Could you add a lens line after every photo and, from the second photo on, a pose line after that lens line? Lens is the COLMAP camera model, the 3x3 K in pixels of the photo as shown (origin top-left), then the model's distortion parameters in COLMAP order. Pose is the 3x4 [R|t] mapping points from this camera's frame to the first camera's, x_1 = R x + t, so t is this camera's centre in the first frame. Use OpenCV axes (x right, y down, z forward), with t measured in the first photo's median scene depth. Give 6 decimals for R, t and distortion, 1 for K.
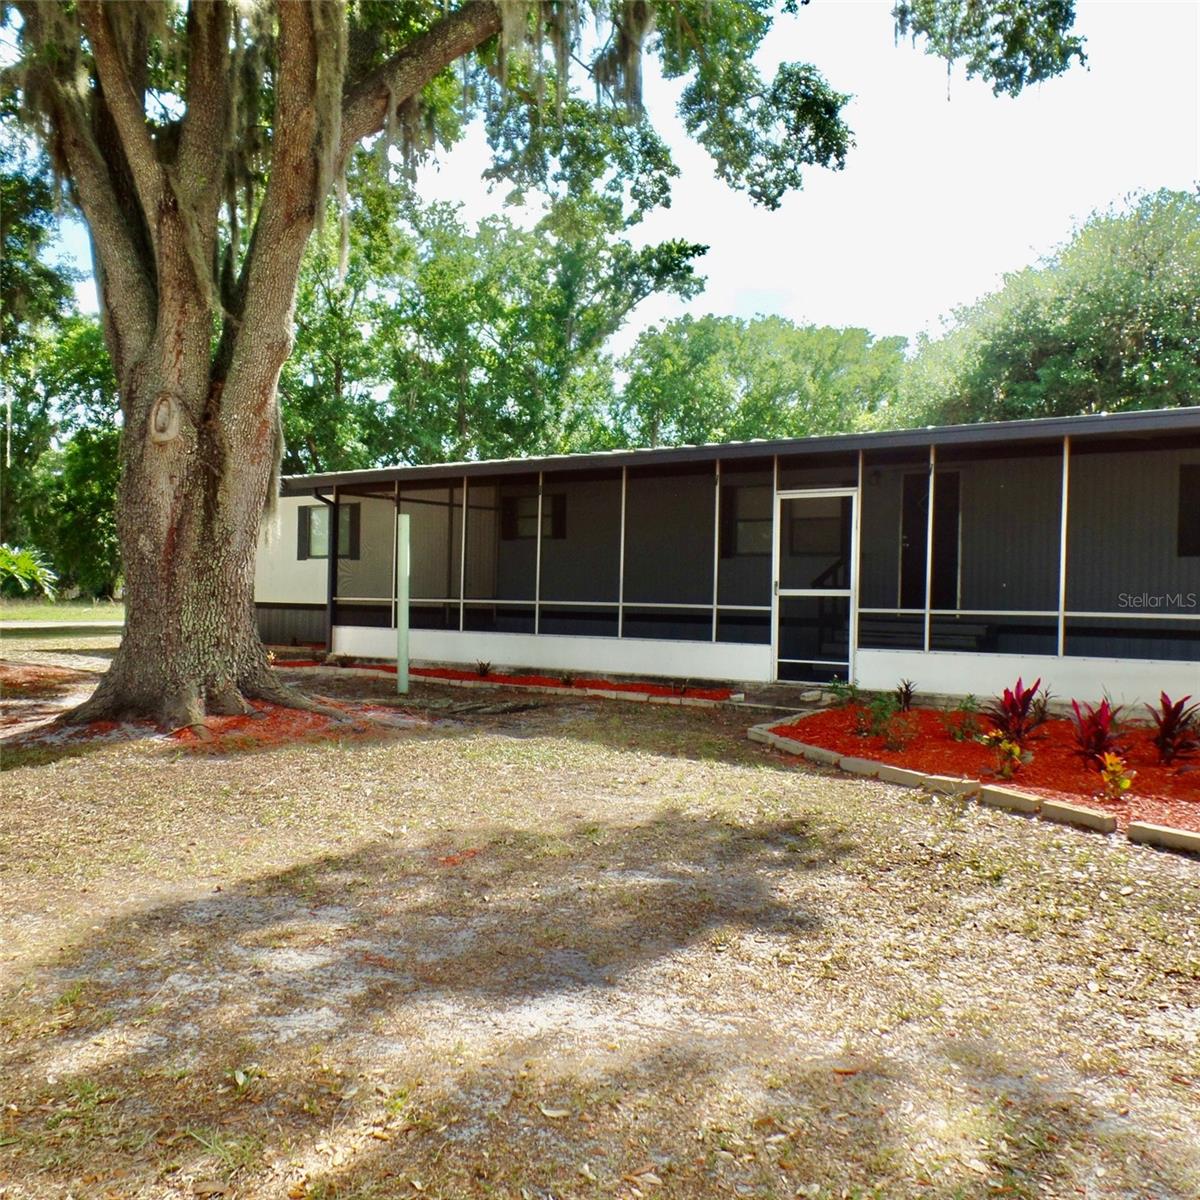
lens RADIAL K [[1092.3, 0, 600.0], [0, 1092.3, 600.0], [0, 0, 1]] dist [-0.011394, 0.013106]
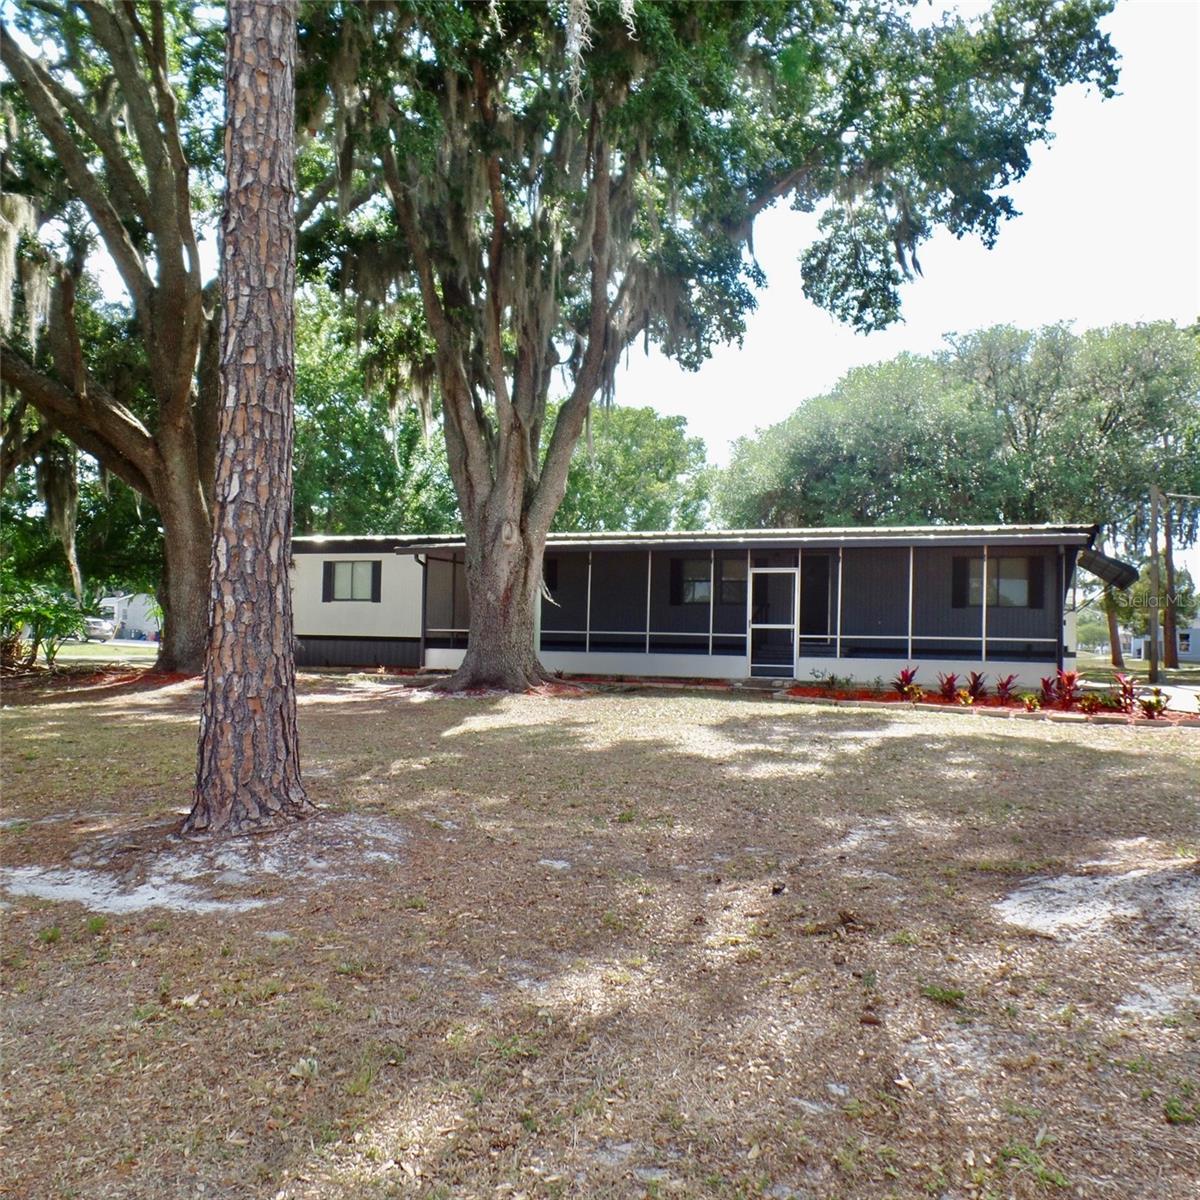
lens RADIAL K [[1102.4, 0, 603.8], [0, 1102.4, 611.3], [0, 0, 1]] dist [-0.001765, 0.019157]
pose [[0.971107, 0.013838, 0.238242, -0.310005], [-0.006318, 0.999458, -0.032298, 0.017514], [-0.238560, 0.029859, 0.970669, -0.417197]]
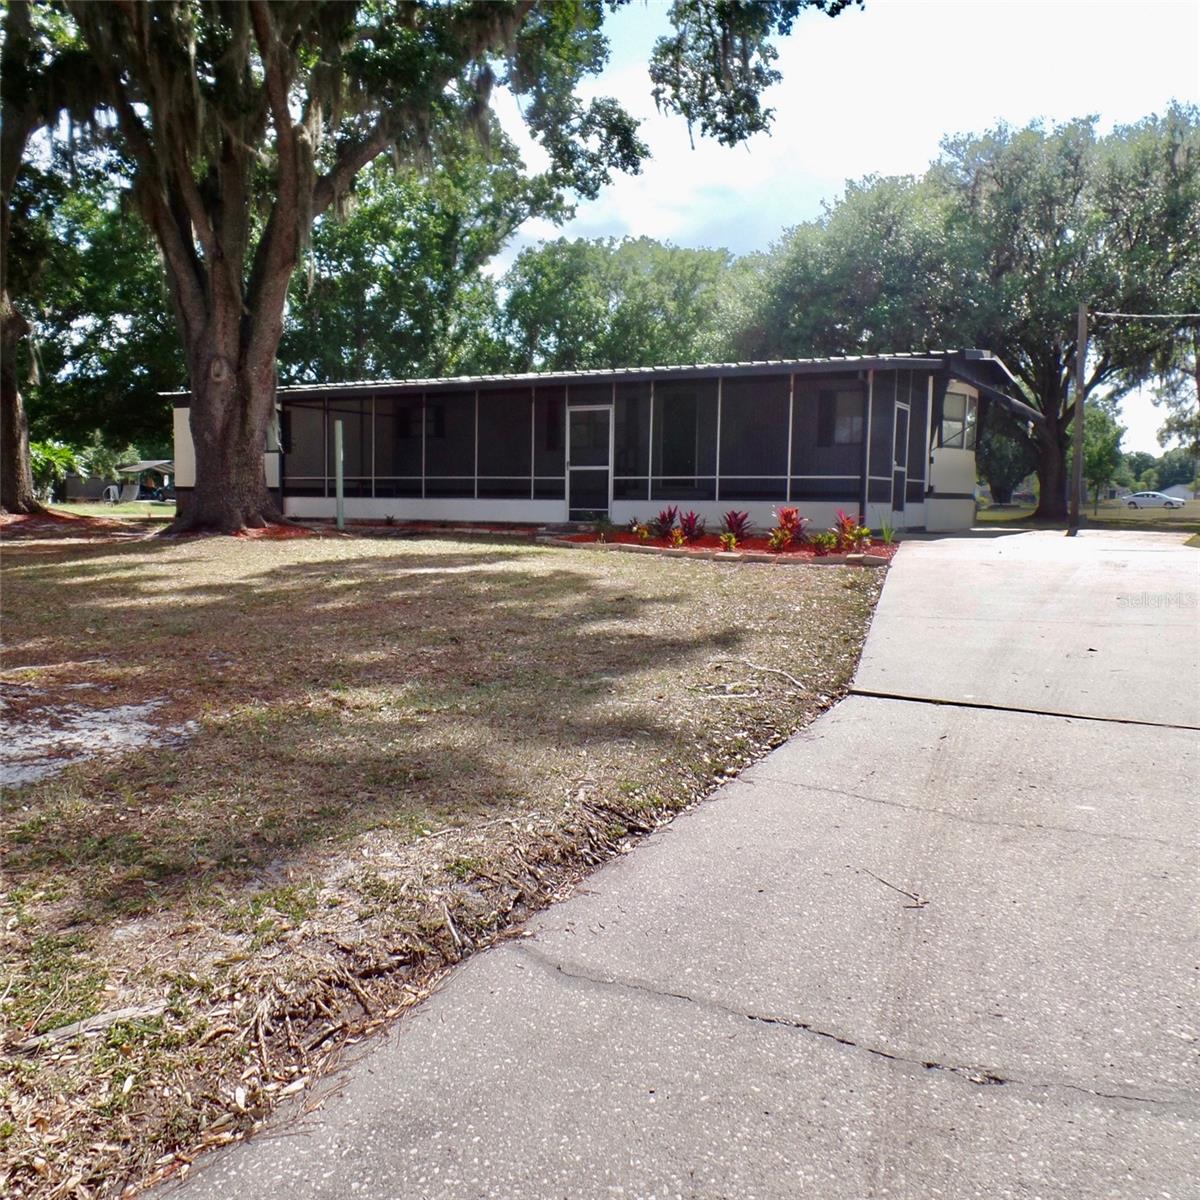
lens RADIAL K [[1092.3, 0, 600.0], [0, 1092.3, 600.0], [0, 0, 1]] dist [-0.011394, 0.013106]
pose [[0.995624, -0.012235, 0.092649, 0.034179], [0.004065, 0.996124, 0.087861, 0.029972], [-0.093365, -0.087100, 0.991815, -0.429614]]
